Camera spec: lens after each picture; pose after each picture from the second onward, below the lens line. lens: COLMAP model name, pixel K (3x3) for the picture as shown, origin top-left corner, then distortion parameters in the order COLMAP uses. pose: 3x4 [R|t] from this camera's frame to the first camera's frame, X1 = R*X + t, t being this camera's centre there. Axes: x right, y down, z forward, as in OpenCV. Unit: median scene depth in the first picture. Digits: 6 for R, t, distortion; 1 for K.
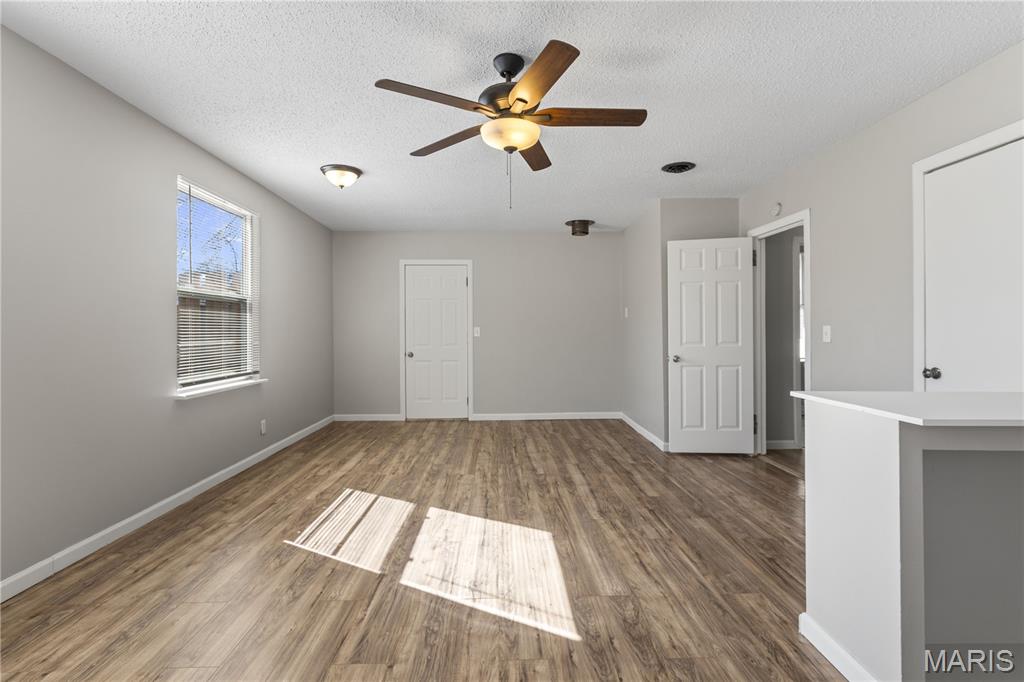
lens RADIAL K [[487.7, 0, 509.9], [0, 487.7, 331.7], [0, 0, 1]] dist [-0.006577, 0.001972]
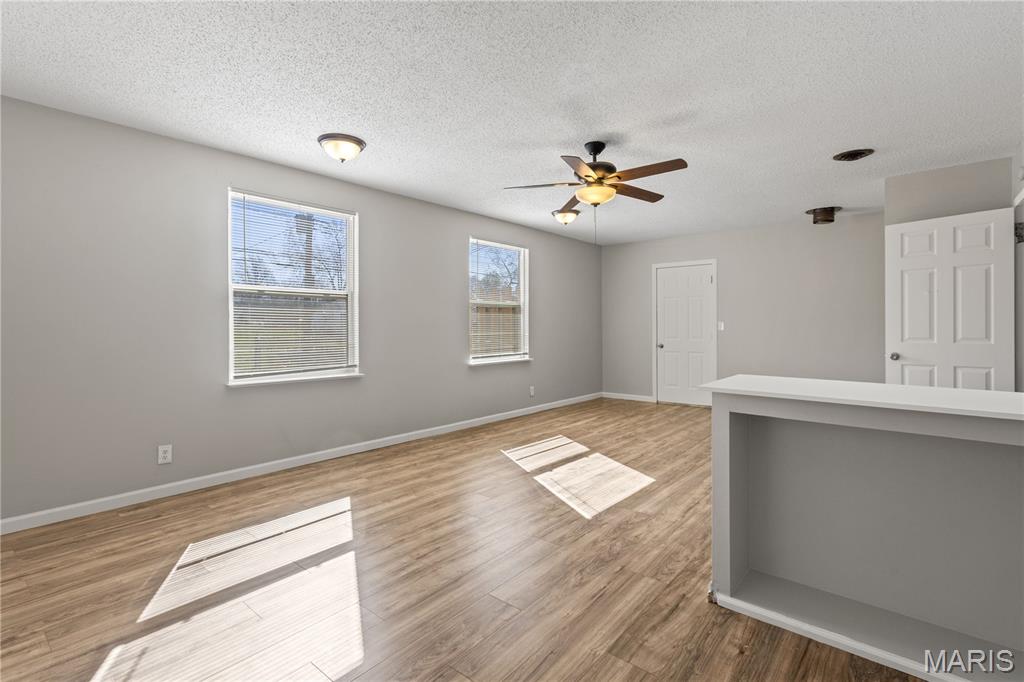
lens RADIAL K [[487.7, 0, 493.9], [0, 487.7, 332.6], [0, 0, 1]] dist [-0.006577, 0.001972]
pose [[0.732122, 0.007587, -0.681132, 0.603052], [0.003065, 0.999891, 0.014433, -0.005262], [0.681167, -0.012655, 0.732019, -0.232452]]
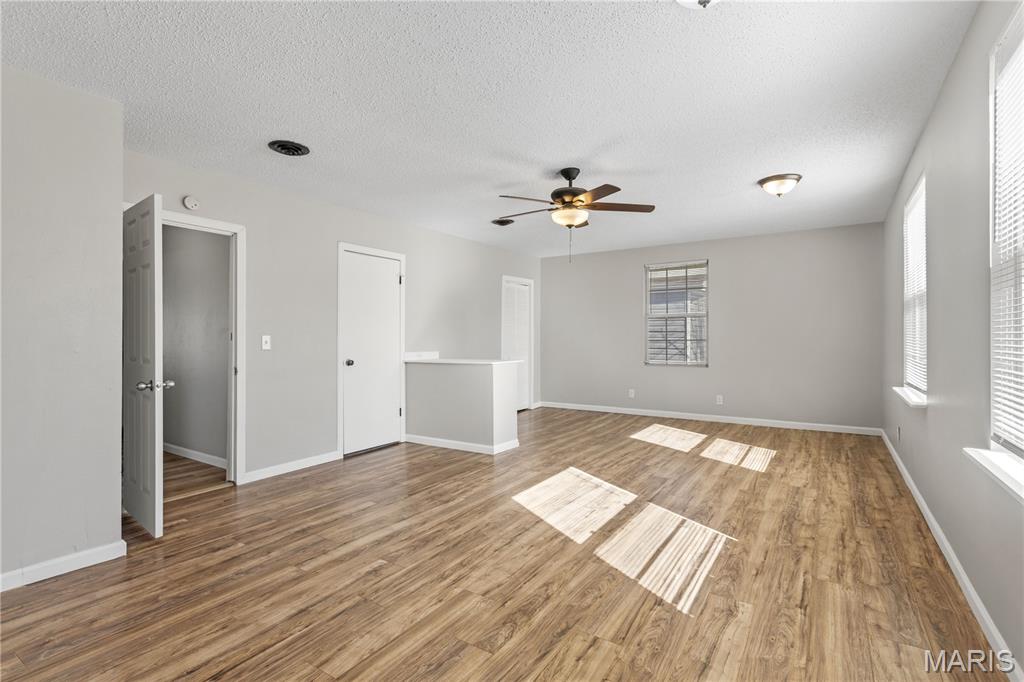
lens RADIAL K [[487.7, 0, 520.6], [0, 487.7, 340.7], [0, 0, 1]] dist [-0.006577, 0.001972]
pose [[-0.835786, 0.005354, 0.549029, -0.572773], [0.009617, 0.999942, 0.004889, 0.000985], [-0.548971, 0.009366, -0.835789, 1.865416]]
